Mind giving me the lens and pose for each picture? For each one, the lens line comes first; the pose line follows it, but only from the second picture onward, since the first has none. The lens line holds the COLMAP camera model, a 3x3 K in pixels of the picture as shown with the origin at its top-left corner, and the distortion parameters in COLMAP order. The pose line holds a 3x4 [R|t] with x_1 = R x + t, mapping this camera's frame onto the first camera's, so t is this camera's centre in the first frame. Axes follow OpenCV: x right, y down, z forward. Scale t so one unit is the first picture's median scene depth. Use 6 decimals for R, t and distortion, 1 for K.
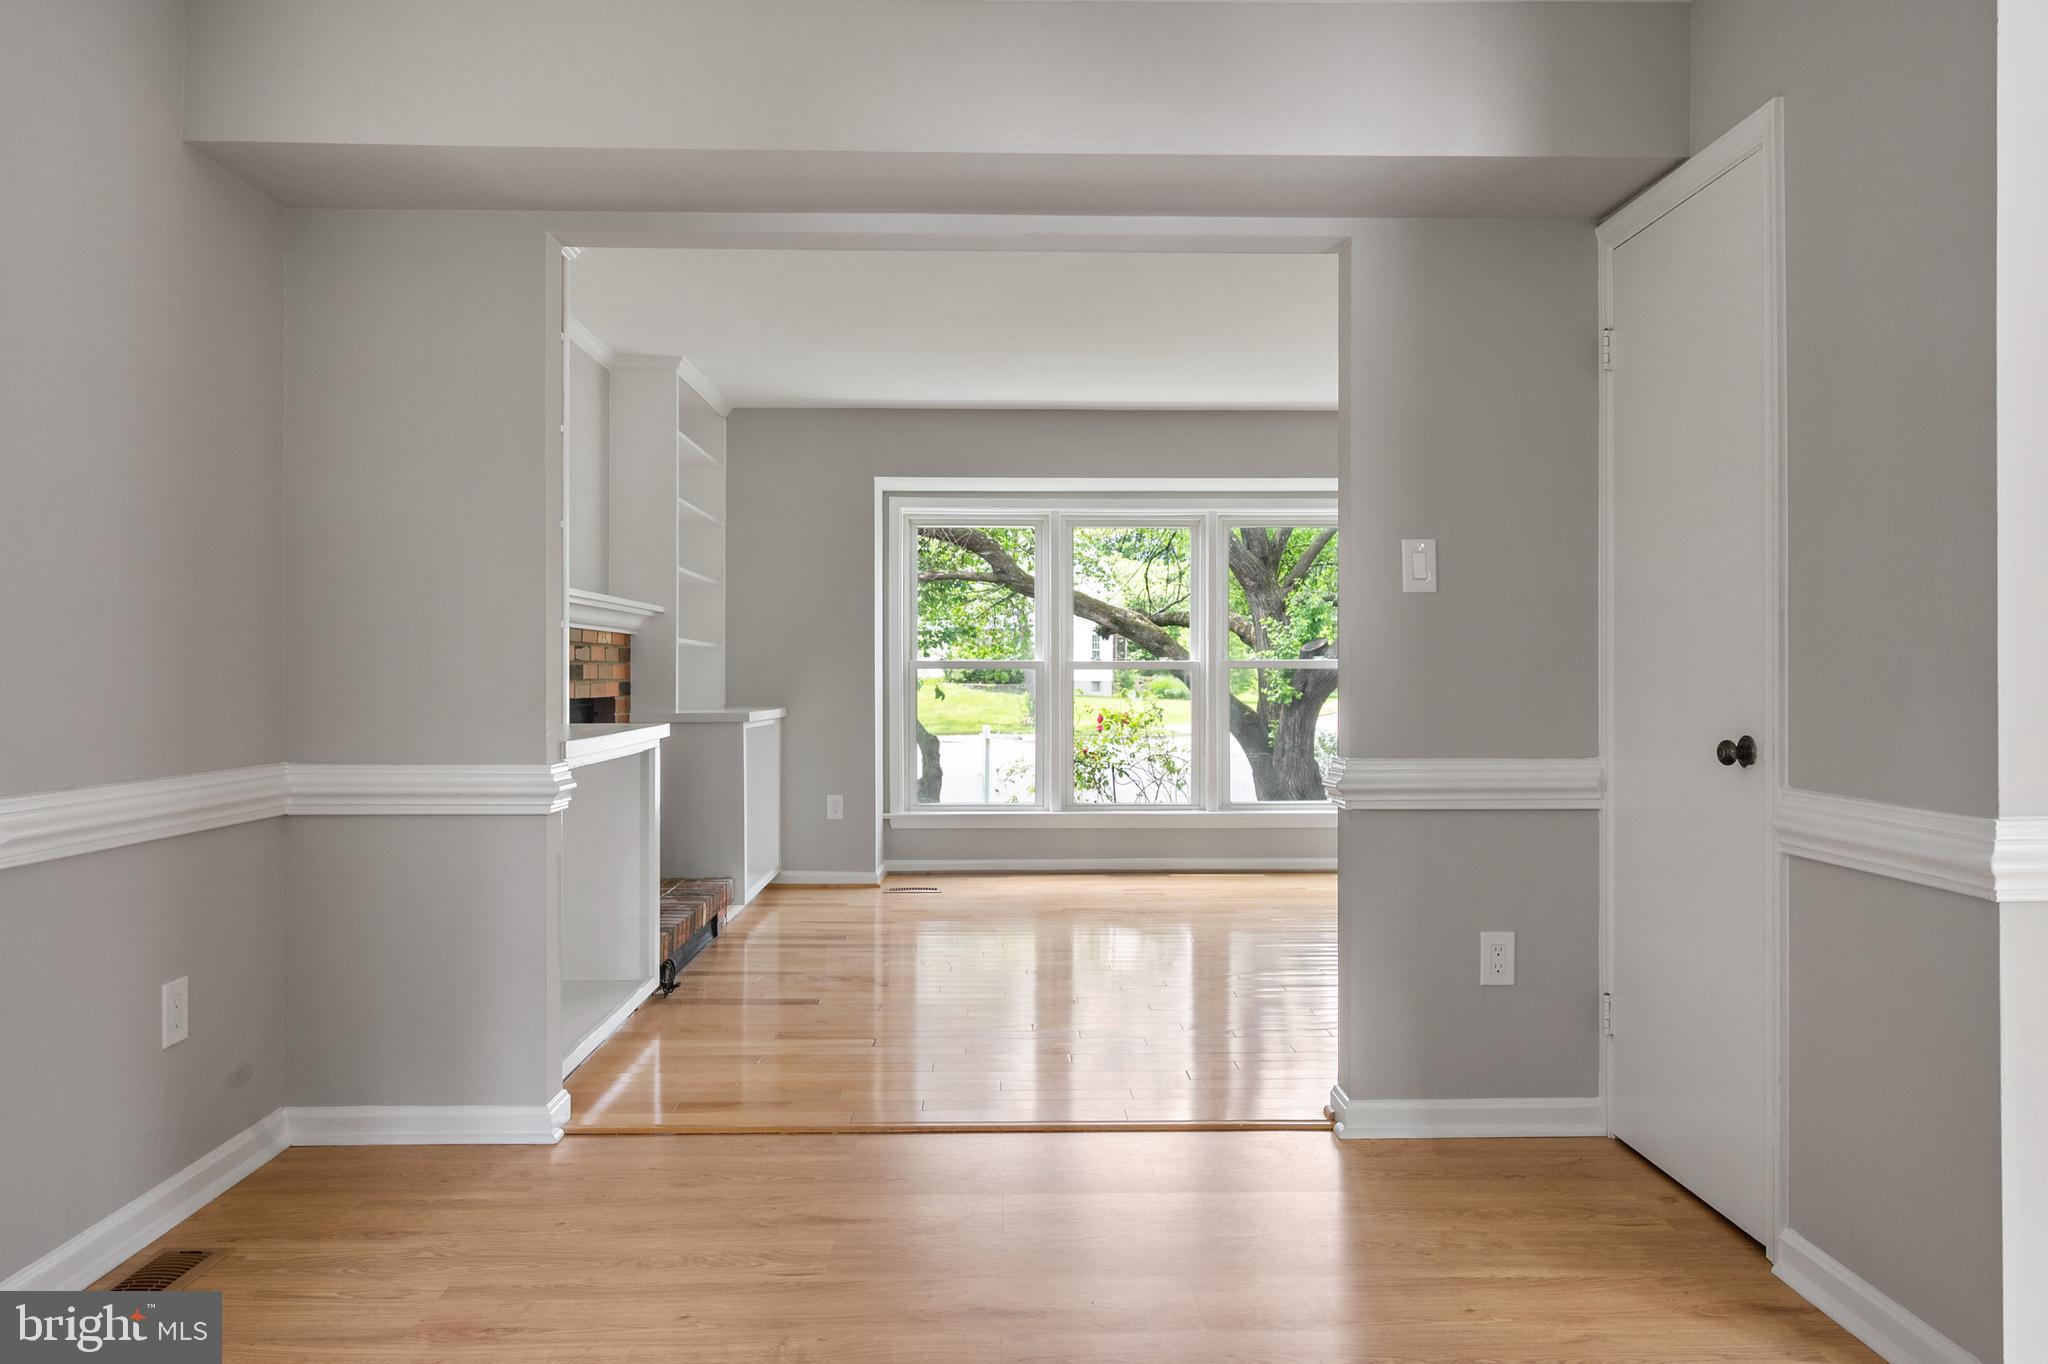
lens RADIAL K [[1336.0, 0, 1024.0], [0, 1336.0, 682.0], [0, 0, 1]] dist [0.000448, 0.000515]
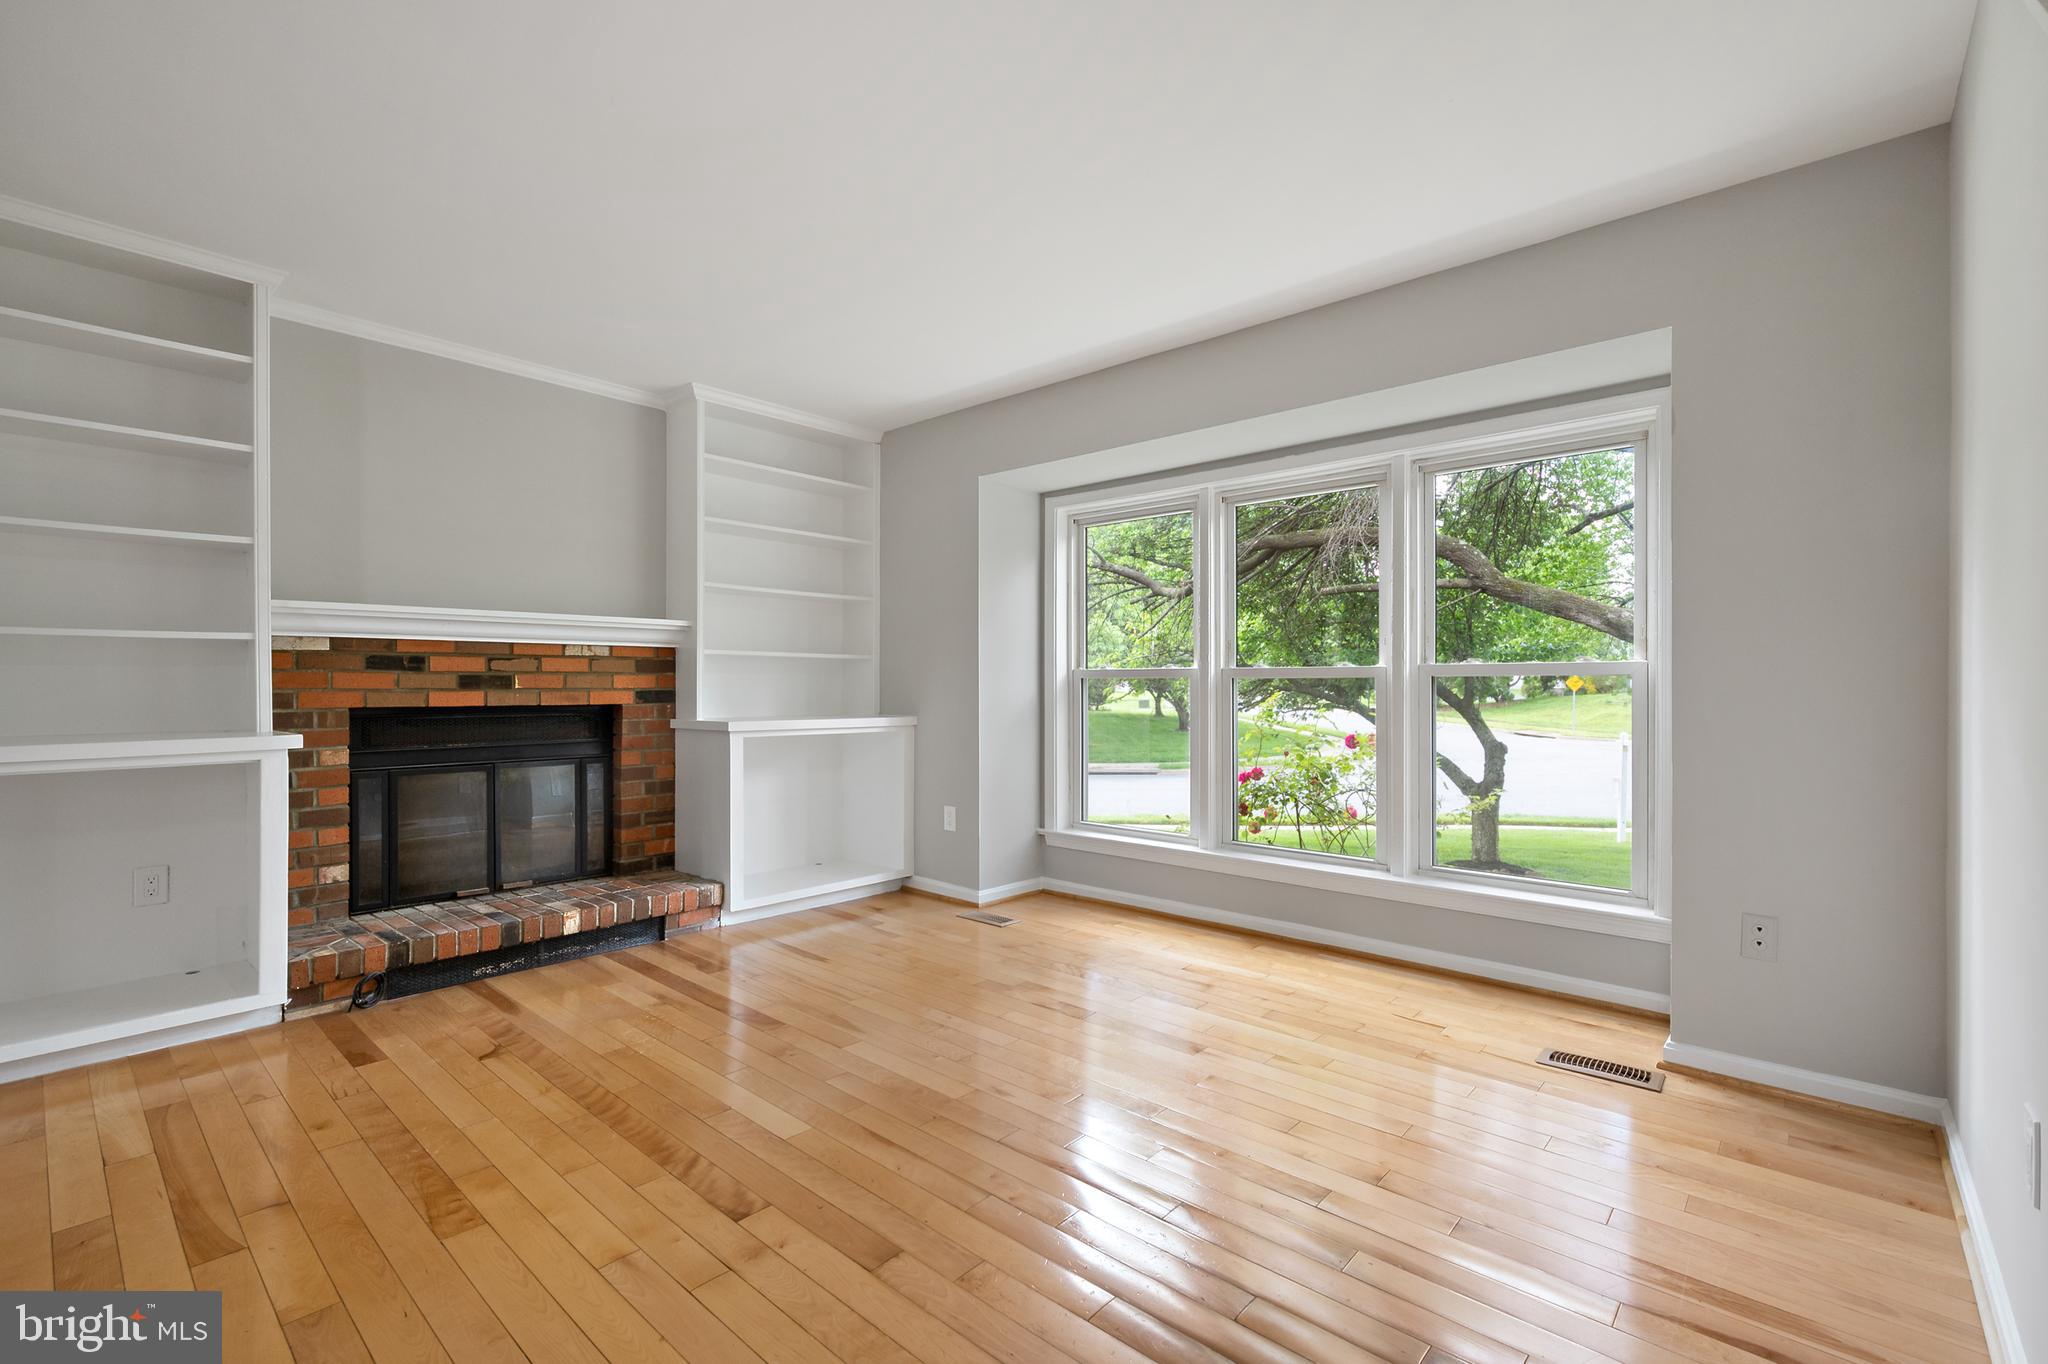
lens RADIAL K [[903.5, 0, 1025.0], [0, 903.5, 688.7], [0, 0, 1]] dist [0.000073, -0.000020]
pose [[0.727991, 0.004528, -0.685572, 0.321504], [-0.002938, 0.999990, 0.003485, -0.004149], [0.685581, -0.000523, 0.727996, 0.502385]]
